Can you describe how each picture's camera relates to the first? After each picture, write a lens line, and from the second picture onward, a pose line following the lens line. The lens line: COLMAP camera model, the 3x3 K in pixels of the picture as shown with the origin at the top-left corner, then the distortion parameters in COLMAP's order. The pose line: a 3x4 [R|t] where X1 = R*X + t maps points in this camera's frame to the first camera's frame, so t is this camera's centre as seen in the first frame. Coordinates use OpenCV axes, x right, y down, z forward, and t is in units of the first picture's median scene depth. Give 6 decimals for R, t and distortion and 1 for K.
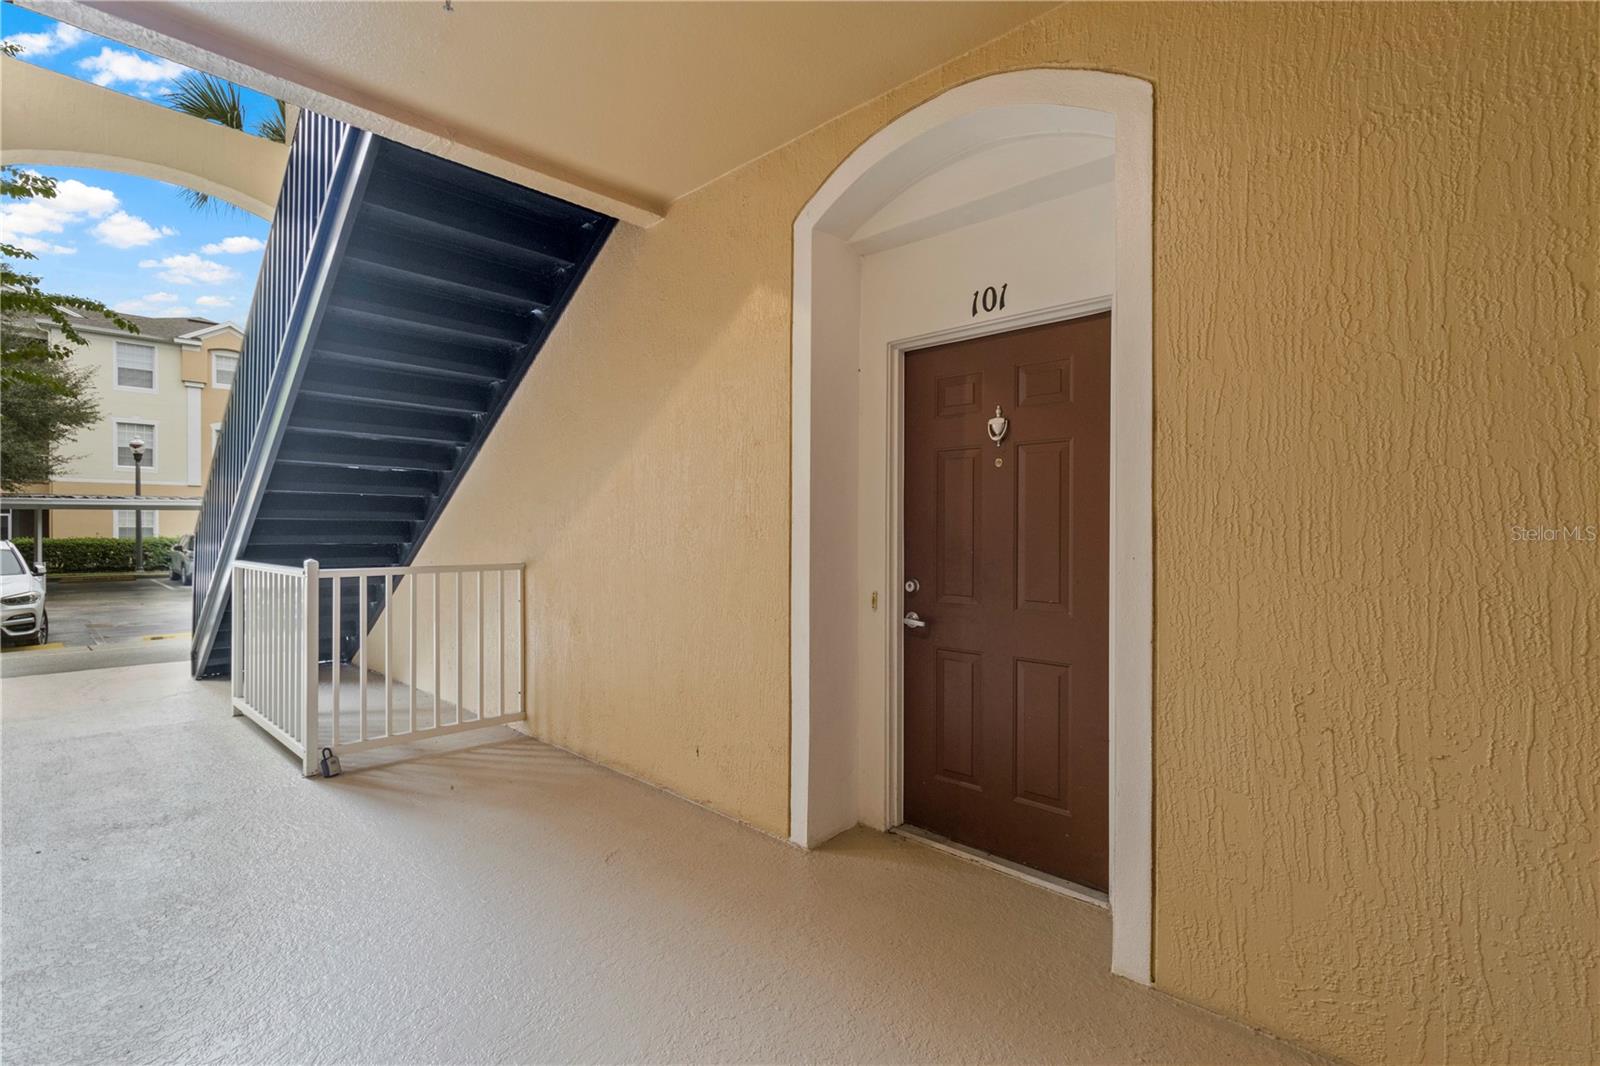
lens RADIAL K [[740.1, 0, 803.2], [0, 740.1, 539.9], [0, 0, 1]] dist [0.003336, 0.000369]
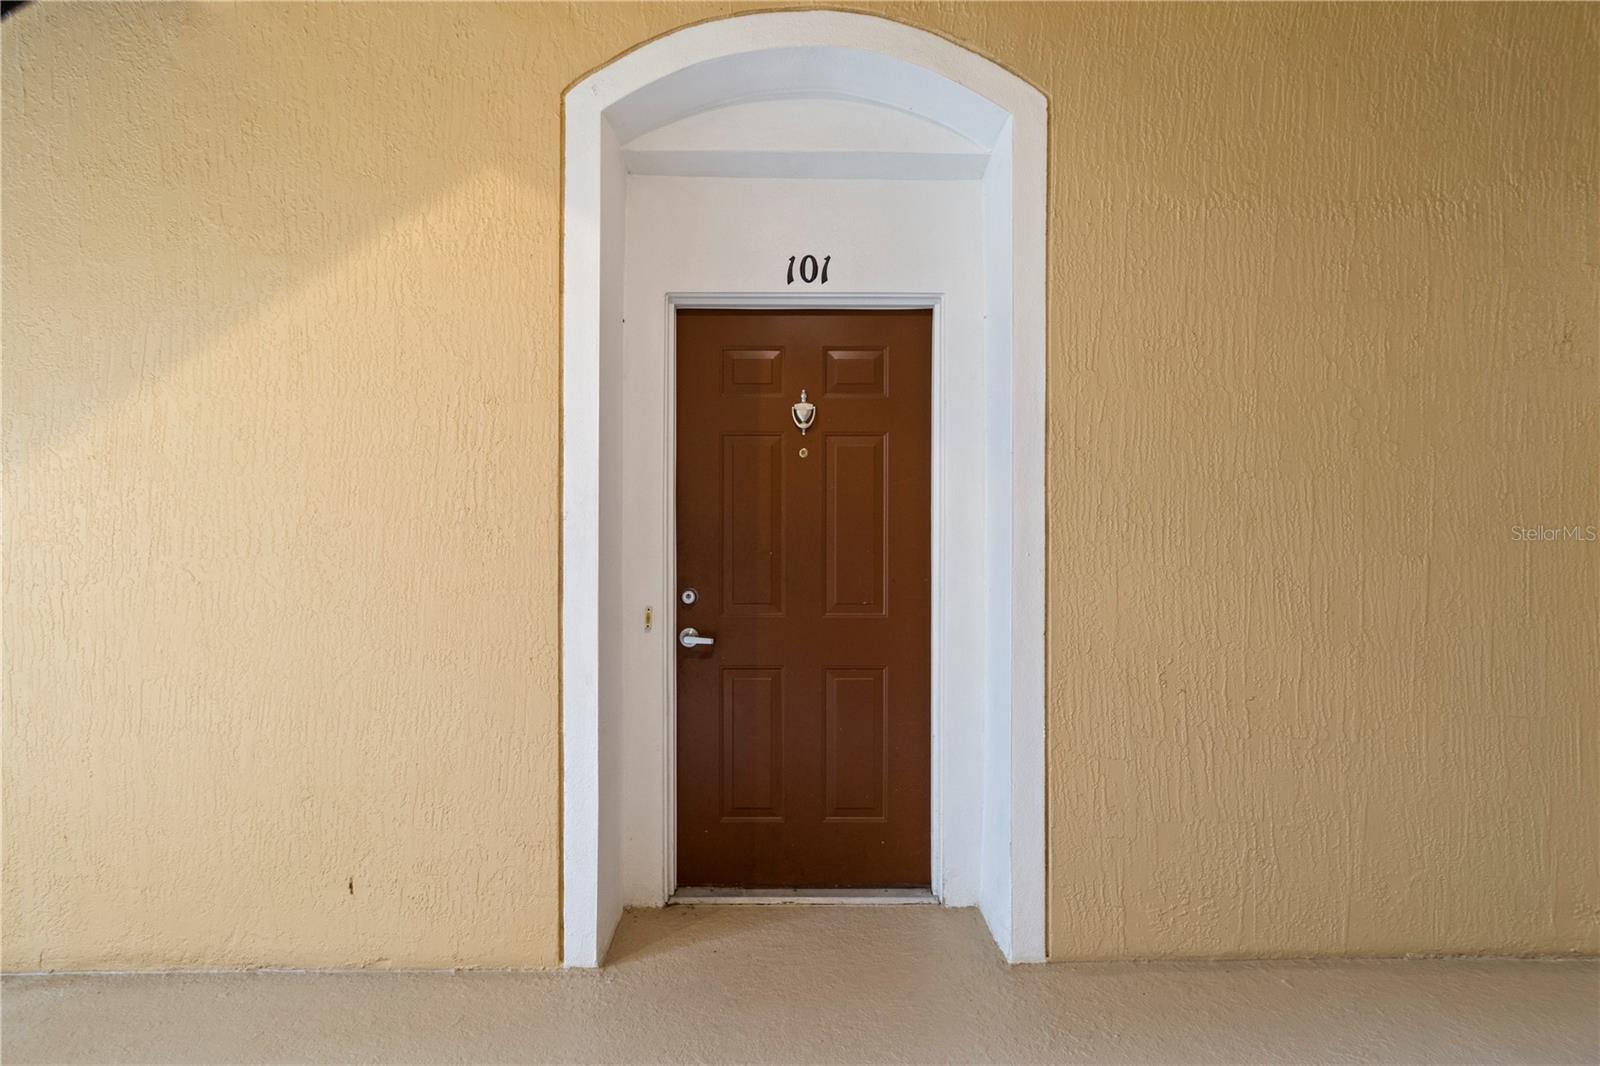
lens RADIAL K [[740.1, 0, 803.2], [0, 740.1, 539.9], [0, 0, 1]] dist [0.003336, 0.000369]
pose [[0.719152, -0.014726, 0.694696, -0.384677], [0.013082, 0.999885, 0.007652, -0.005712], [-0.694729, 0.003585, 0.719263, 0.372354]]
